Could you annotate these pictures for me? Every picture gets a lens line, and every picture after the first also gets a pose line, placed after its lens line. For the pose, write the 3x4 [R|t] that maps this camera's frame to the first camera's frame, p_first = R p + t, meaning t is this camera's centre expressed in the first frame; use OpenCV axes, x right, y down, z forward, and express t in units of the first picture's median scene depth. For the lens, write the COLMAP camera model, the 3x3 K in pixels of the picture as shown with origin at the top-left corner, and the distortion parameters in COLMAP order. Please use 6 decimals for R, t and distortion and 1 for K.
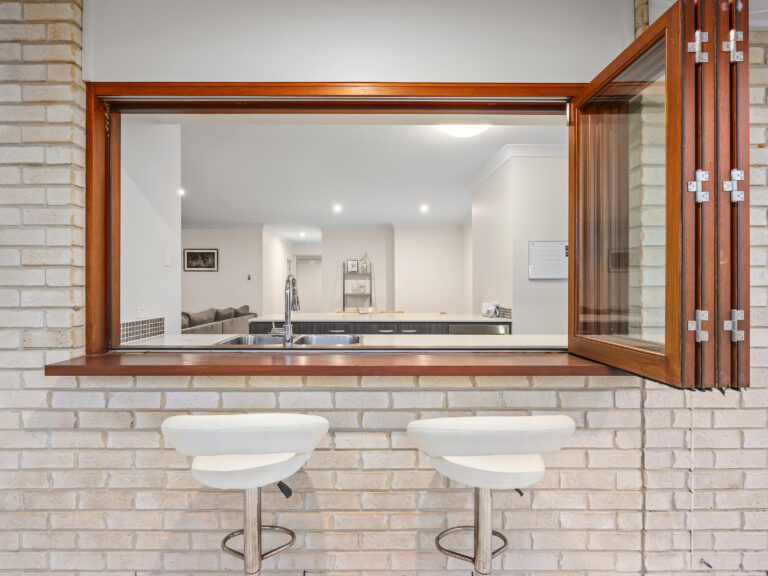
lens RADIAL K [[345.7, 0, 383.7], [0, 345.7, 288.2], [0, 0, 1]] dist [-0.006700, -0.000625]
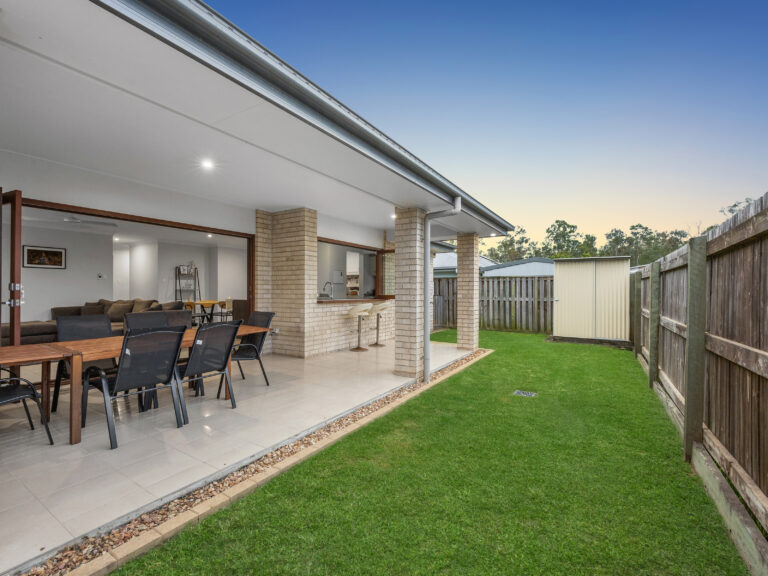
lens RADIAL K [[345.7, 0, 380.6], [0, 345.7, 290.4], [0, 0, 1]] dist [-0.006700, -0.000625]
pose [[0.528974, -0.001226, 0.848637, -0.874276], [-0.003083, 0.999990, 0.003366, 0.010871], [-0.848632, -0.004397, 0.528965, -0.414402]]
